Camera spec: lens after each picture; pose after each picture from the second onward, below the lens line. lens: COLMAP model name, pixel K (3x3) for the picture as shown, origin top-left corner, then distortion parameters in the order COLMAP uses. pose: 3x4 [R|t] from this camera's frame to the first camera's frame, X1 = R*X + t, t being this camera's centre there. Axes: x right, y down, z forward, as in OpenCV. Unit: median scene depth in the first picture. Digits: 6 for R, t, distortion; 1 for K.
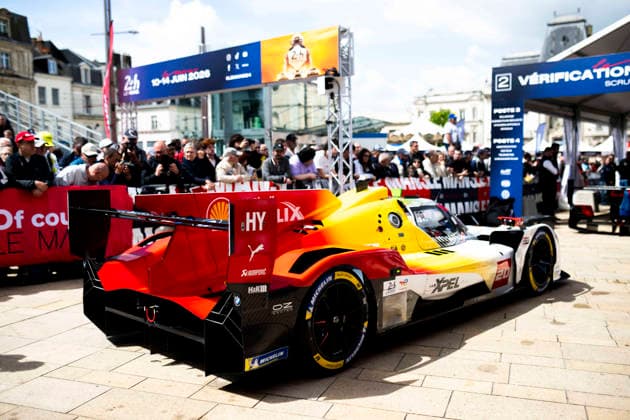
lens RADIAL K [[593.1, 0, 309.4], [0, 593.1, 214.3], [0, 0, 1]] dist [-0.030887, 0.000000]
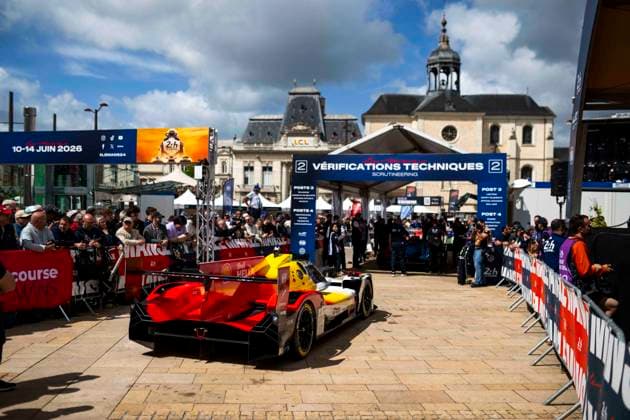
lens RADIAL K [[593.1, 0, 303.3], [0, 593.1, 219.9], [0, 0, 1]] dist [-0.030887, 0.000000]
pose [[0.912477, 0.024394, 0.408400, -0.252021], [0.004606, 0.997545, -0.069876, -0.012796], [-0.409102, 0.065641, 0.910125, -0.250518]]
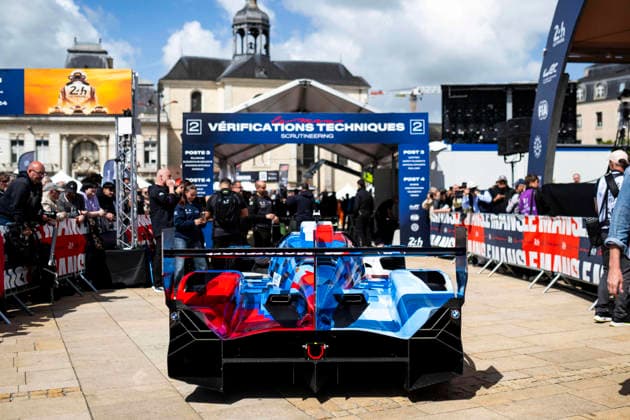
lens RADIAL K [[677.8, 0, 314.1], [0, 677.8, 206.5], [0, 0, 1]] dist [-0.044410, 0.000000]
pose [[0.720650, -0.003256, 0.693292, -0.460527], [0.056803, 0.996904, -0.054363, 0.005626], [-0.690968, 0.078557, 0.718604, -0.055178]]
